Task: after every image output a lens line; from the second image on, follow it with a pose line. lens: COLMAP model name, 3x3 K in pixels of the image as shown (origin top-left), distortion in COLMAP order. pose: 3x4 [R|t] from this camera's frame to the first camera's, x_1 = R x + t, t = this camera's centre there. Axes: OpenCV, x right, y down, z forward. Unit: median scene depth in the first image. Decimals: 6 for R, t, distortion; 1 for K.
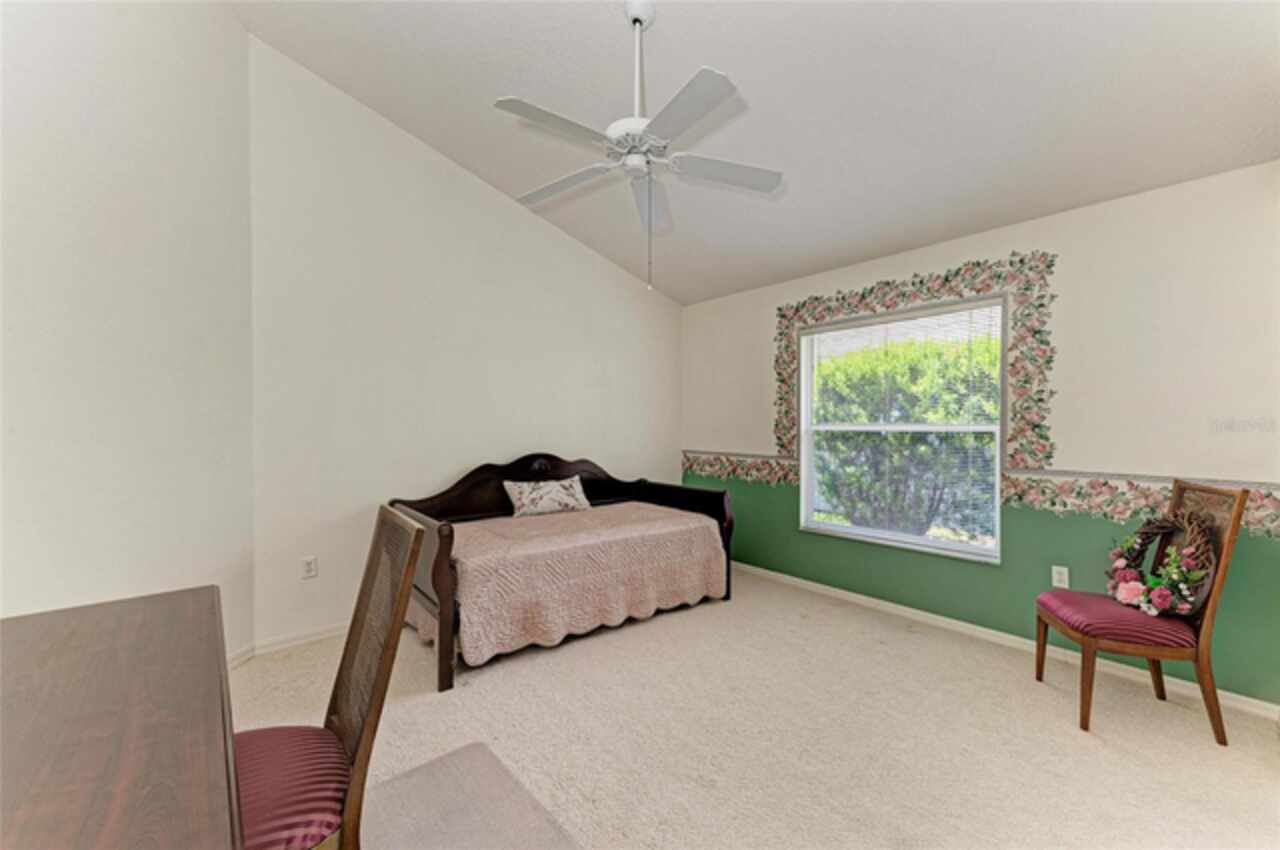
lens RADIAL K [[505.1, 0, 657.8], [0, 505.1, 425.0], [0, 0, 1]] dist [0.000228, -0.000259]
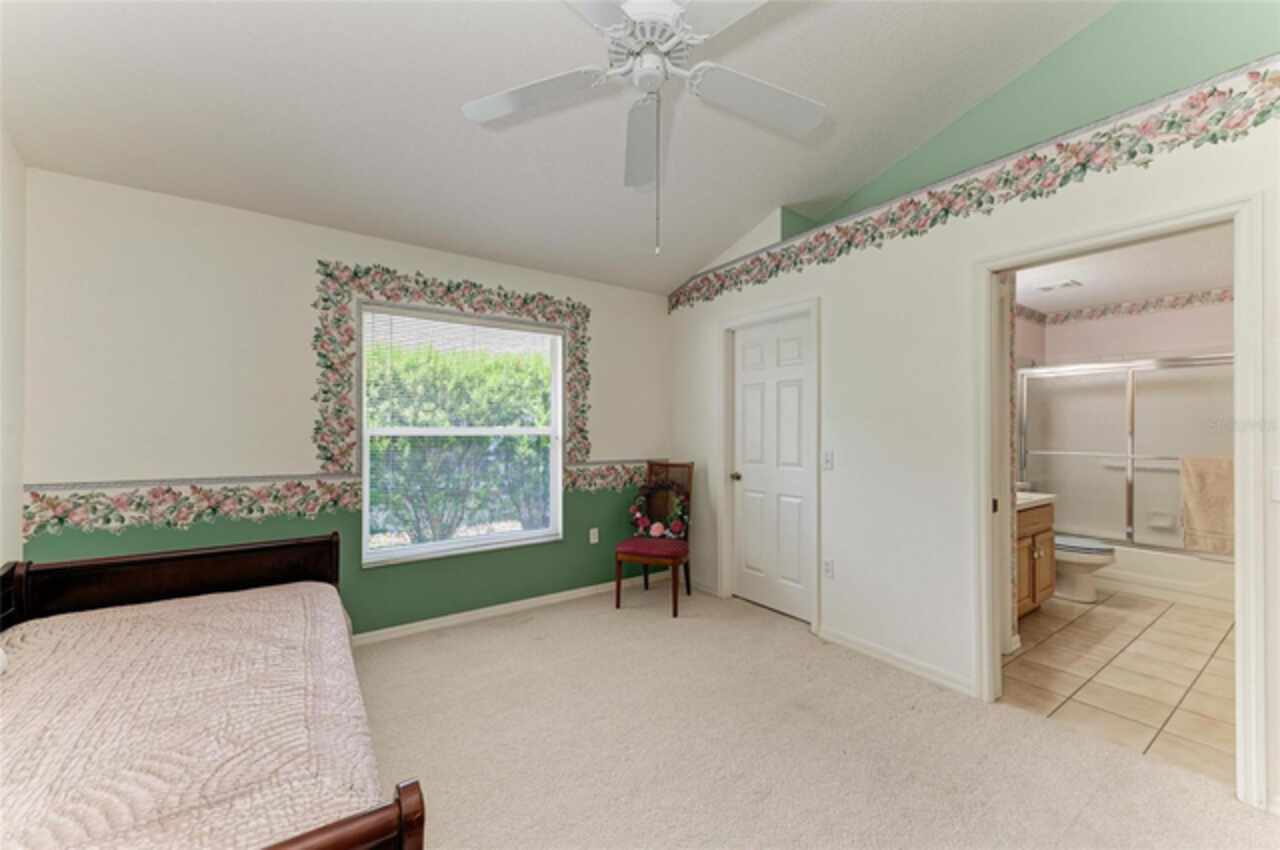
lens RADIAL K [[505.1, 0, 657.8], [0, 505.1, 425.0], [0, 0, 1]] dist [0.000228, -0.000259]
pose [[0.081120, 0.010786, 0.996646, -0.439029], [-0.000307, 0.999942, -0.010797, 0.001811], [-0.996704, 0.000570, 0.081119, 0.504748]]
